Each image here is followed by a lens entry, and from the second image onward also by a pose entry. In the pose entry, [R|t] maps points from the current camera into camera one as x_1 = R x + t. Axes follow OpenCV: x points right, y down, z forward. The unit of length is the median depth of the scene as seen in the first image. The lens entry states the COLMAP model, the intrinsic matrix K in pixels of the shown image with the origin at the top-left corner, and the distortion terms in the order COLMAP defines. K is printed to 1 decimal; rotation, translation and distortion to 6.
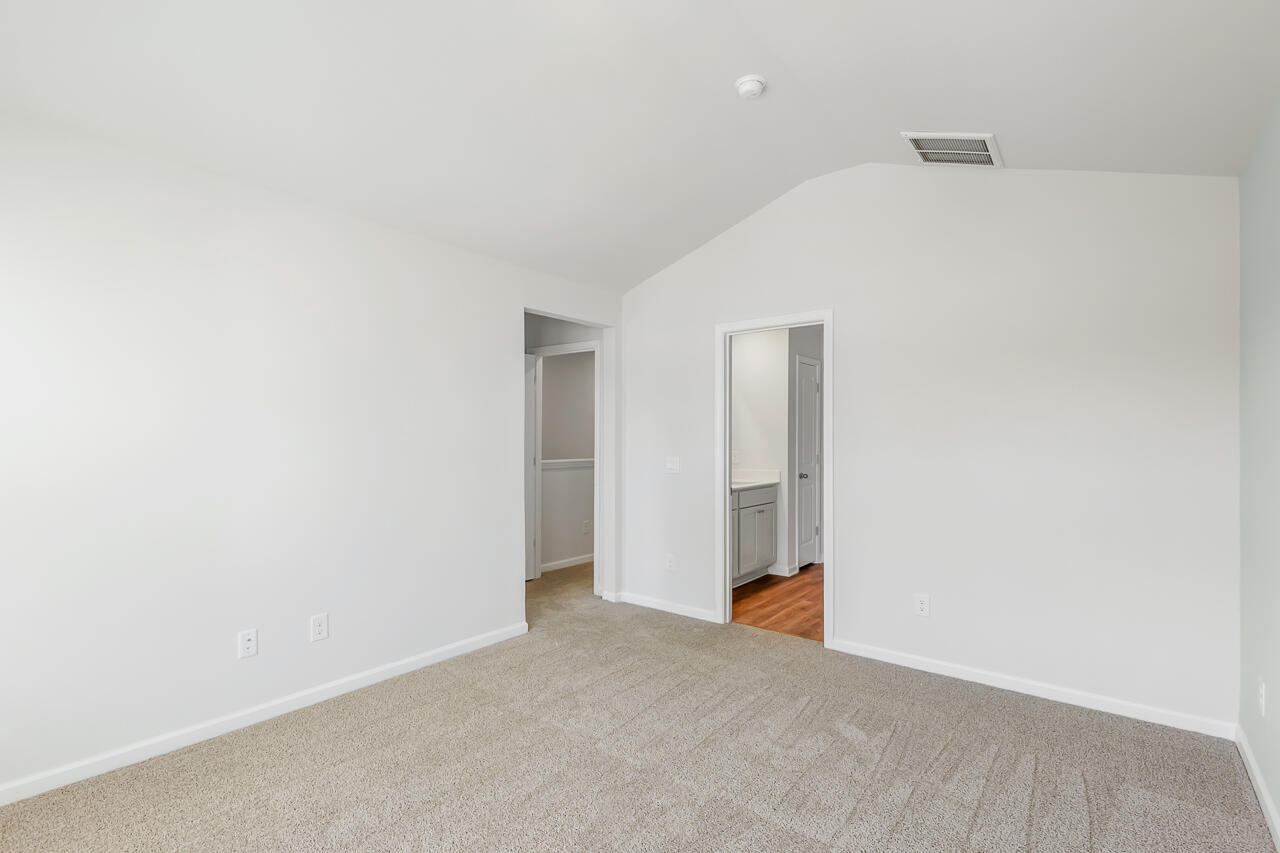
lens RADIAL K [[605.1, 0, 639.5], [0, 605.1, 429.6], [0, 0, 1]] dist [0.002282, -0.000020]
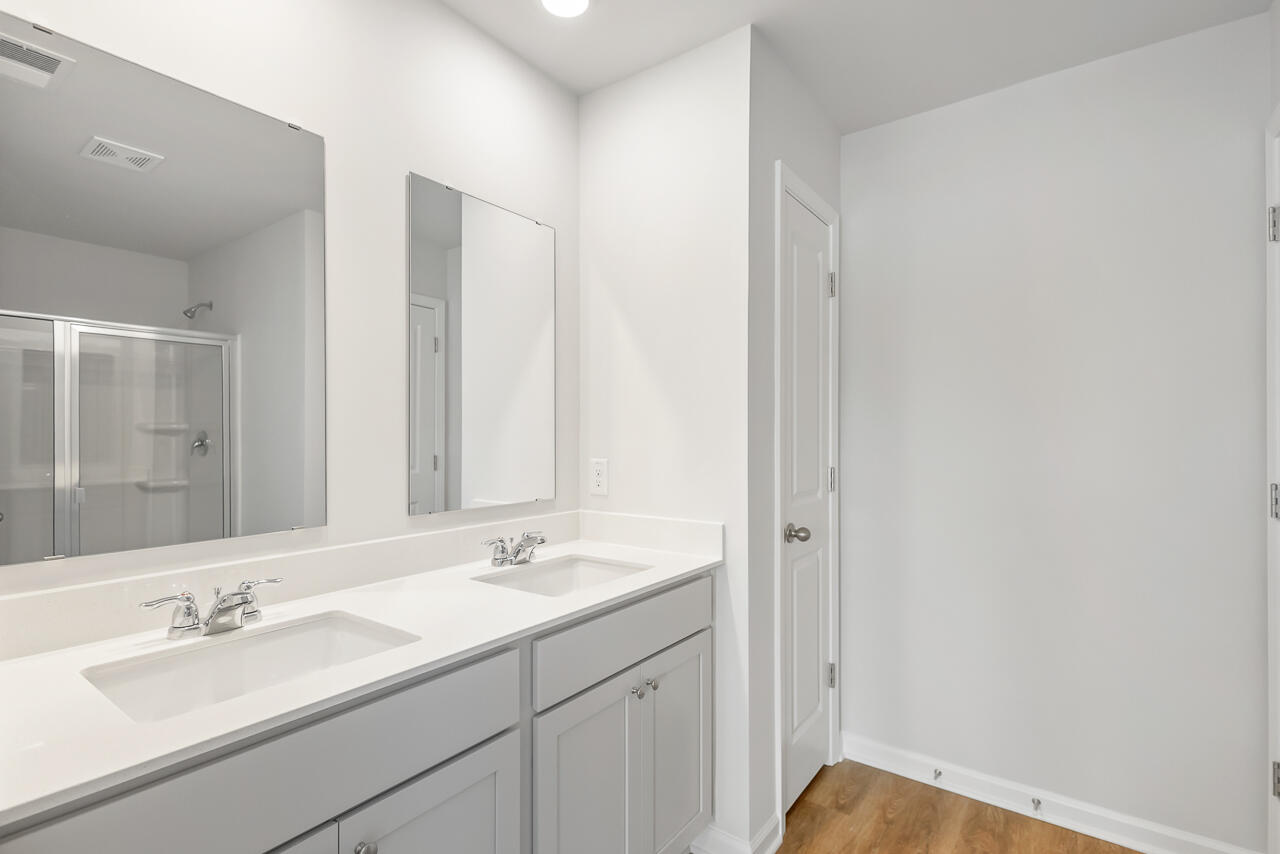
lens RADIAL K [[605.1, 0, 640.4], [0, 605.1, 430.5], [0, 0, 1]] dist [0.002282, -0.000020]
pose [[0.999141, -0.001472, 0.041419, 0.170912], [0.001370, 0.999996, 0.002500, 0.018909], [-0.041422, -0.002441, 0.999139, 0.670403]]
